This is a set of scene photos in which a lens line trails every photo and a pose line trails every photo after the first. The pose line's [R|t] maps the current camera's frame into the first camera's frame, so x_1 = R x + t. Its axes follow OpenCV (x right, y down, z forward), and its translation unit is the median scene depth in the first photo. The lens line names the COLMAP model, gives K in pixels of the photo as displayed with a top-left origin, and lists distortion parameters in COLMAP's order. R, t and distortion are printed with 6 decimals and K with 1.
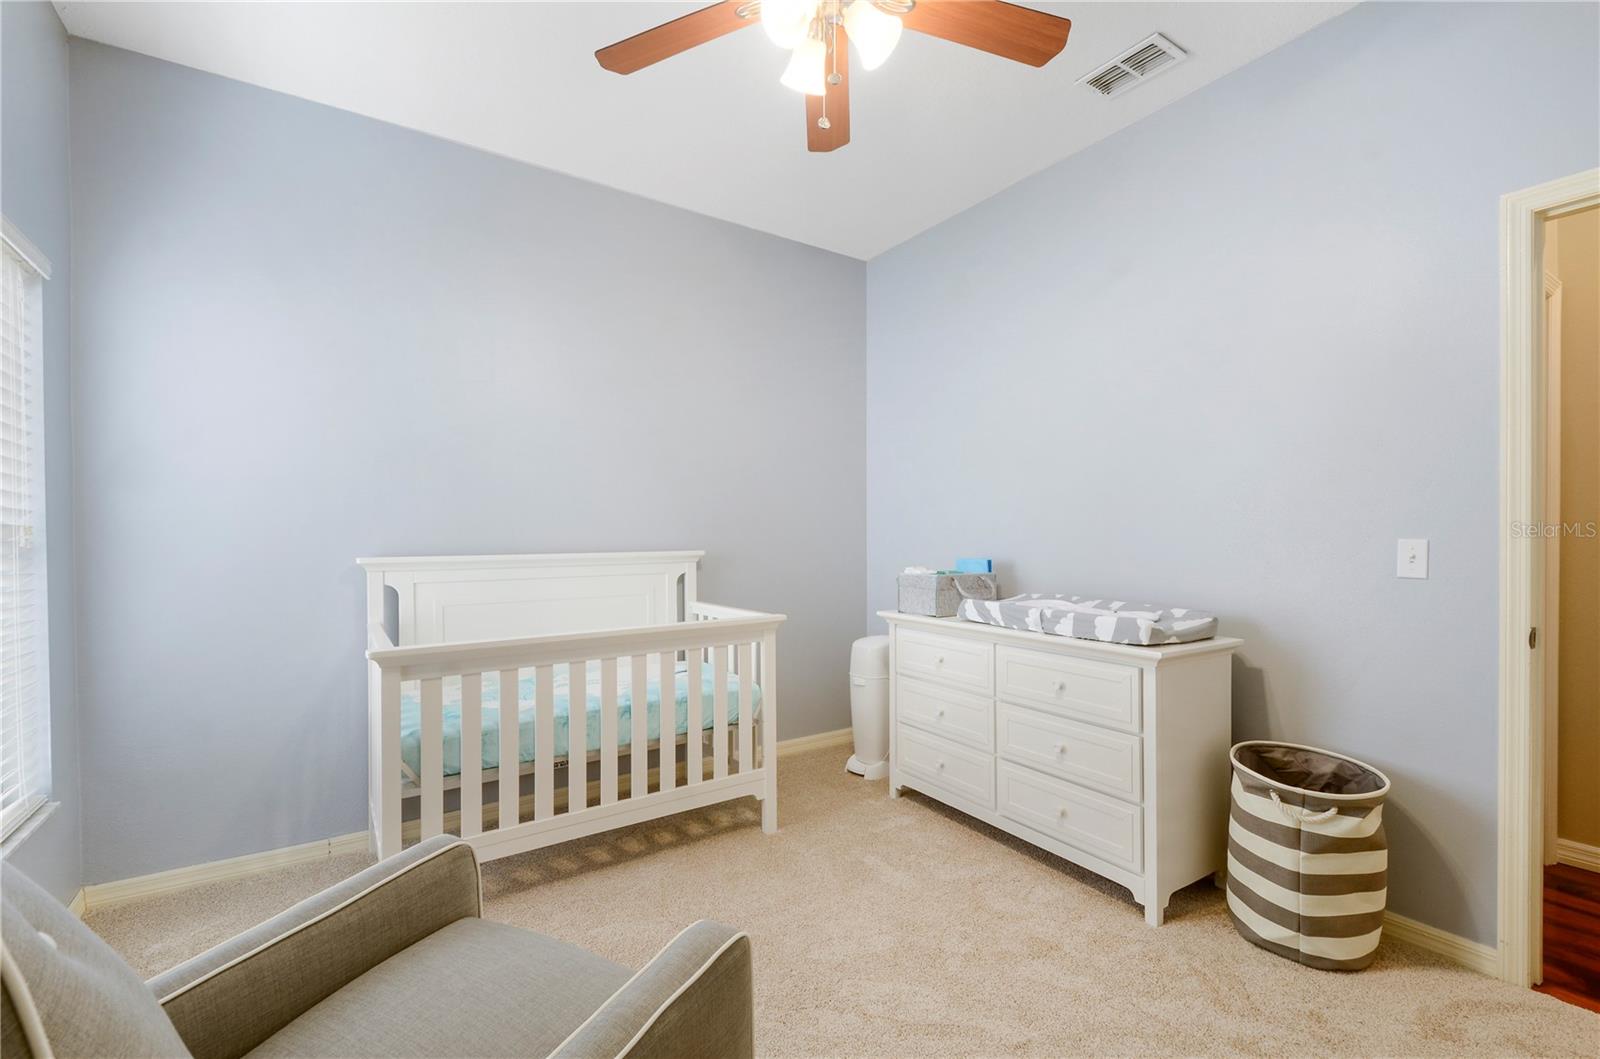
lens RADIAL K [[682.8, 0, 781.3], [0, 682.8, 541.7], [0, 0, 1]] dist [0.030031, -0.000081]
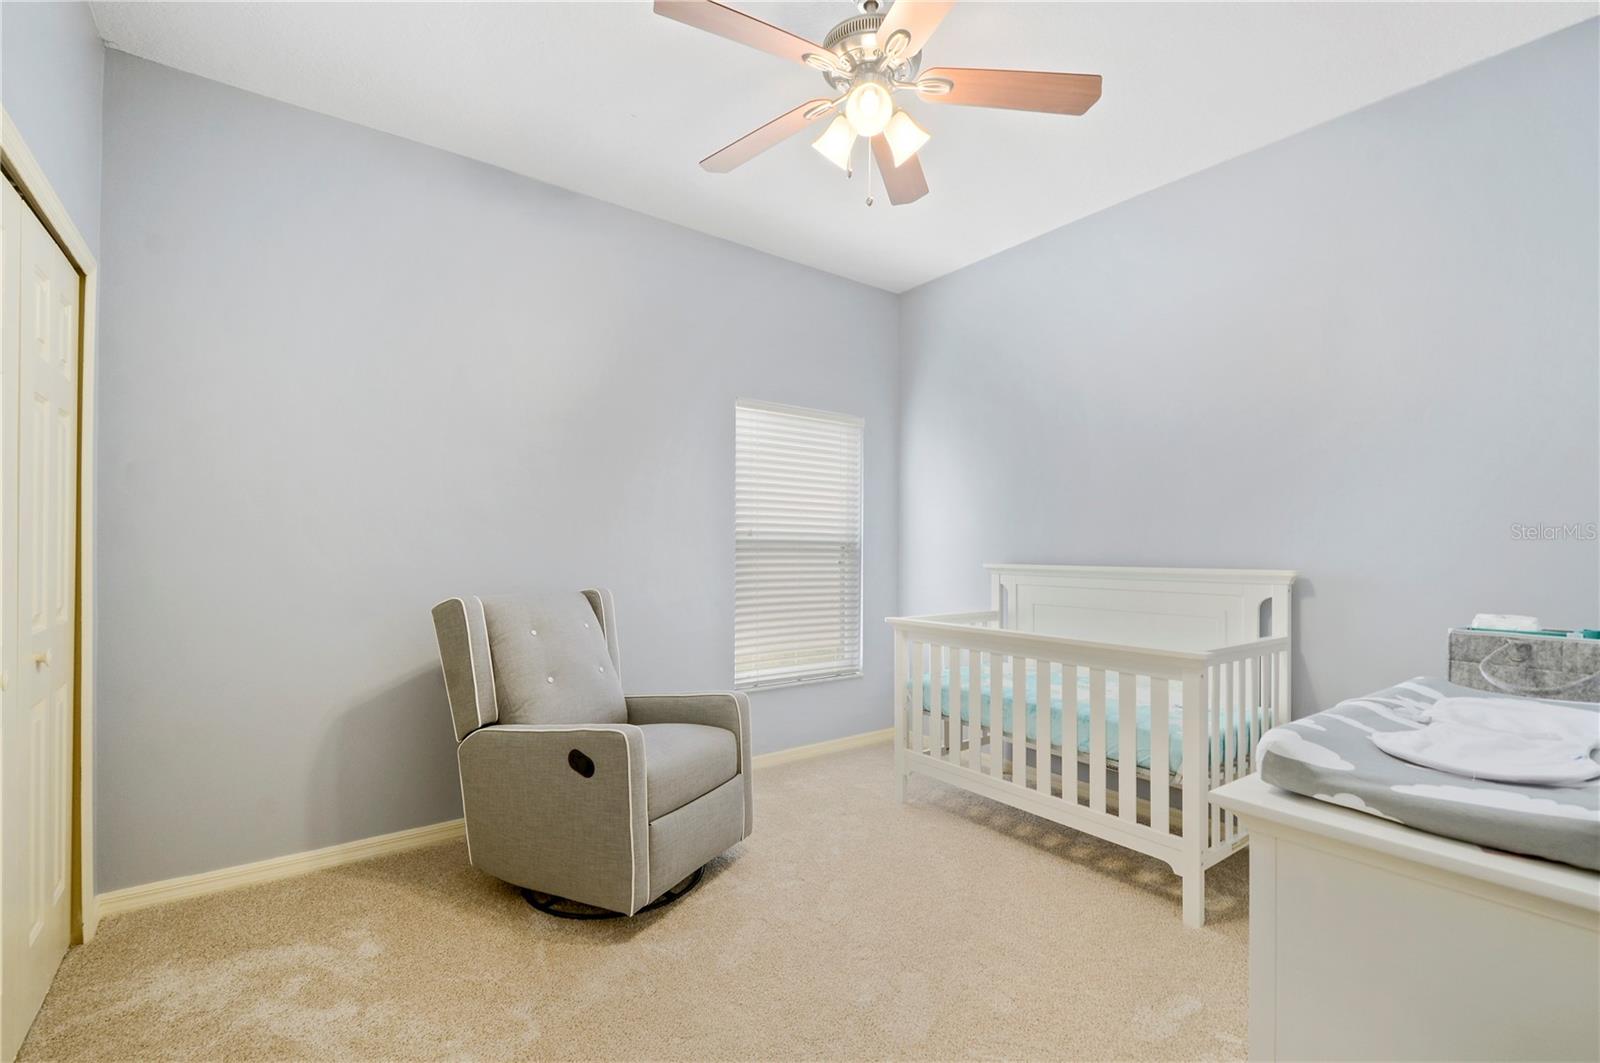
lens RADIAL K [[696.2, 0, 794.5], [0, 696.2, 548.5], [0, 0, 1]] dist [0.002864, -0.000670]
pose [[0.052527, 0.005595, -0.998604, 0.781972], [-0.012865, 0.999905, 0.004926, -0.009149], [0.998537, 0.012588, 0.052594, 0.504489]]
